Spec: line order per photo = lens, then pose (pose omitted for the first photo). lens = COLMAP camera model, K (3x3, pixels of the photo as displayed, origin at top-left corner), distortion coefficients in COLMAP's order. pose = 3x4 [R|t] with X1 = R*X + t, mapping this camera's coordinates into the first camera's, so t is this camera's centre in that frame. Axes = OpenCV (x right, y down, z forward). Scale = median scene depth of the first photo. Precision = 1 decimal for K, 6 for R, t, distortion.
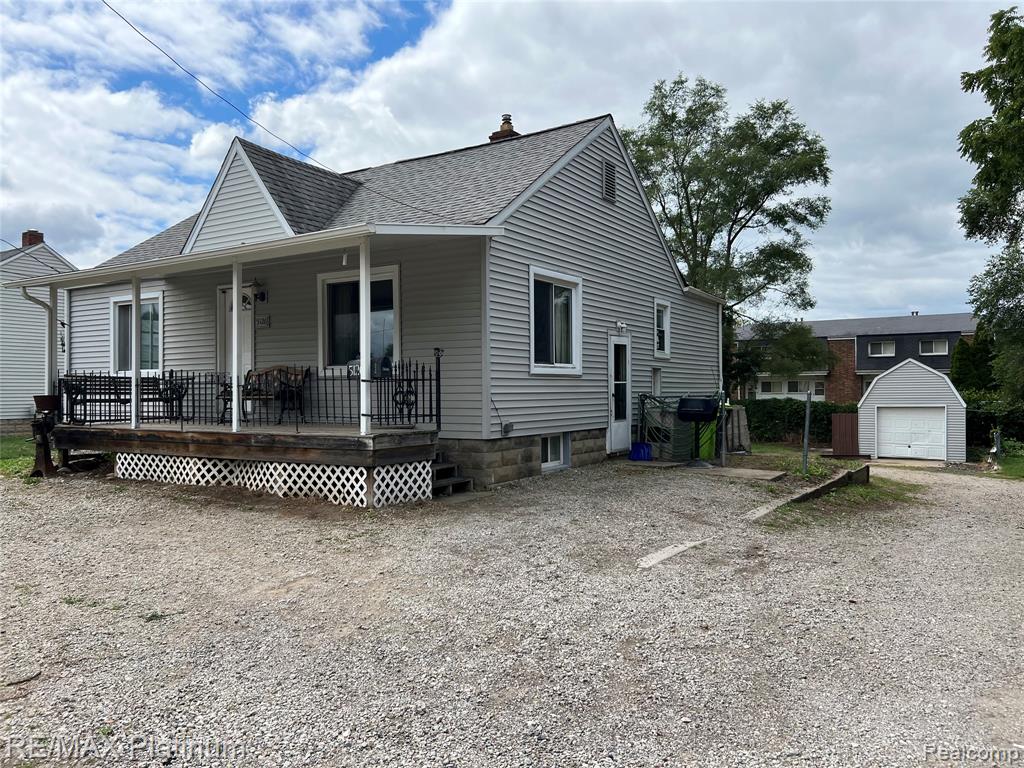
lens RADIAL K [[771.5, 0, 512.1], [0, 771.5, 387.1], [0, 0, 1]] dist [0.016078, -0.009811]
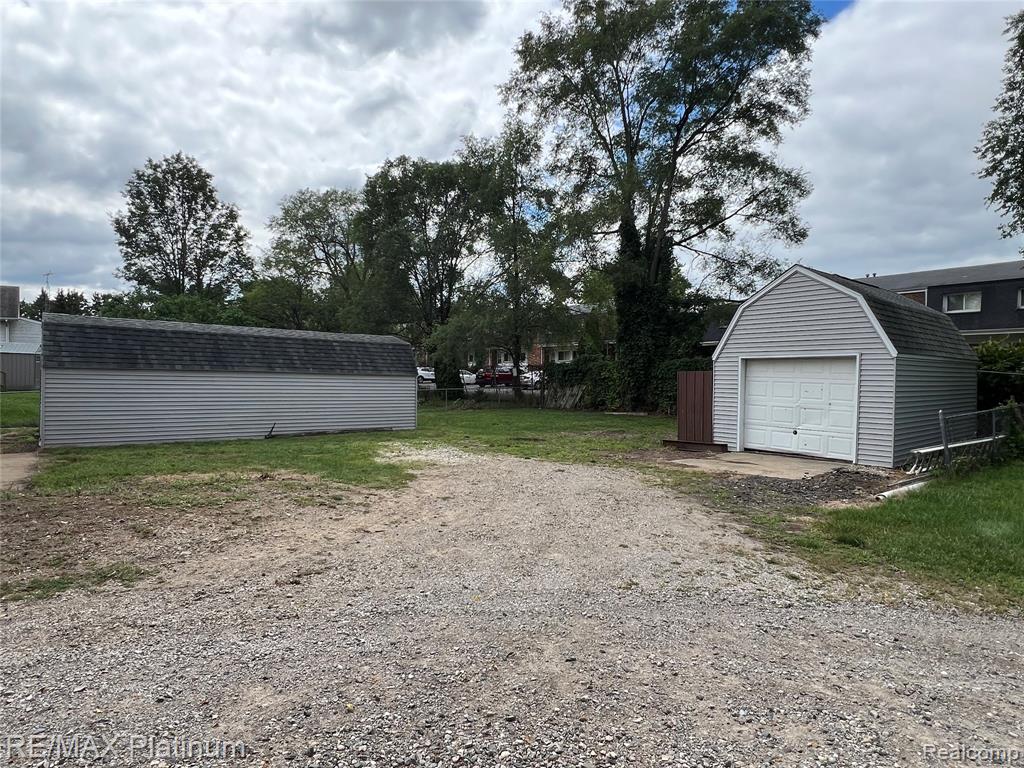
lens RADIAL K [[597.6, 0, 512.0], [0, 597.6, 383.5], [0, 0, 1]] dist [0.001378, -0.000213]
pose [[0.952285, 0.017845, -0.304689, 0.422585], [-0.007223, 0.999327, 0.035953, 0.027555], [0.305126, -0.032037, 0.951773, 0.514100]]
